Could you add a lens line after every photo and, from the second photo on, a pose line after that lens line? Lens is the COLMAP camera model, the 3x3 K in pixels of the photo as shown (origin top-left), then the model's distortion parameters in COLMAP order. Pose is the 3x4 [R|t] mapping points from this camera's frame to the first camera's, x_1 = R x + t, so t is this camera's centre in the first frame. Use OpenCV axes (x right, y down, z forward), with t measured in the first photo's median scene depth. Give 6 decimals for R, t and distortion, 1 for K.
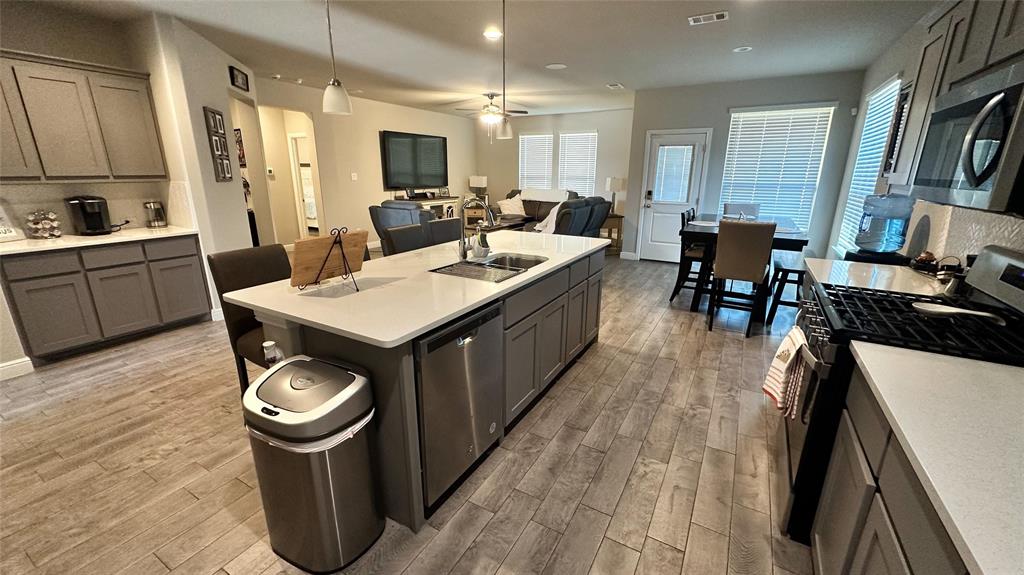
lens RADIAL K [[407.9, 0, 513.9], [0, 407.9, 289.8], [0, 0, 1]] dist [0.001411, 0.000087]
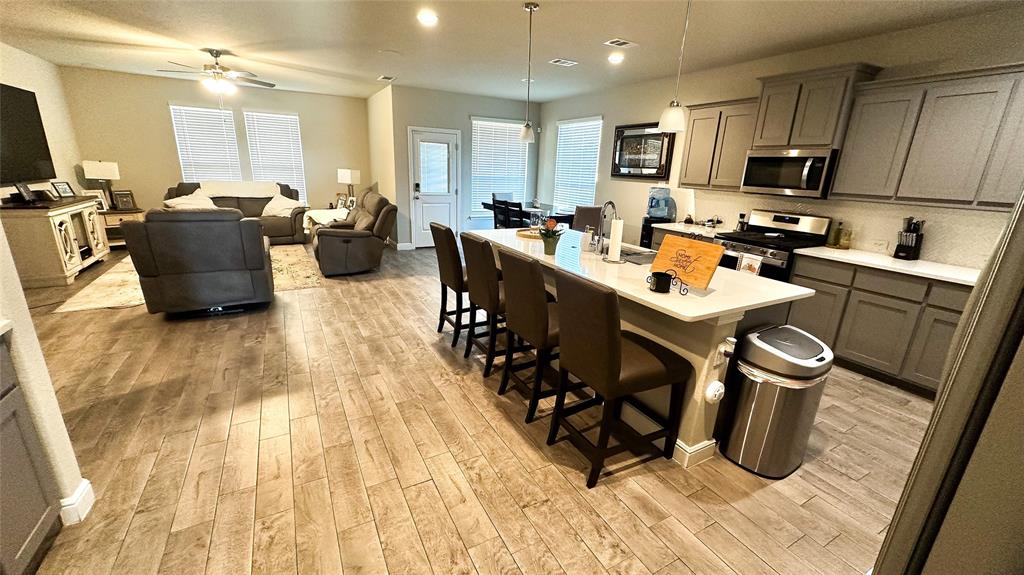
lens RADIAL K [[407.9, 0, 511.3], [0, 407.9, 289.5], [0, 0, 1]] dist [0.001411, 0.000087]
pose [[0.526074, -0.231973, 0.818190, -0.475931], [0.205055, 0.968294, 0.142686, -0.075269], [-0.825347, 0.092710, 0.556962, 0.226309]]
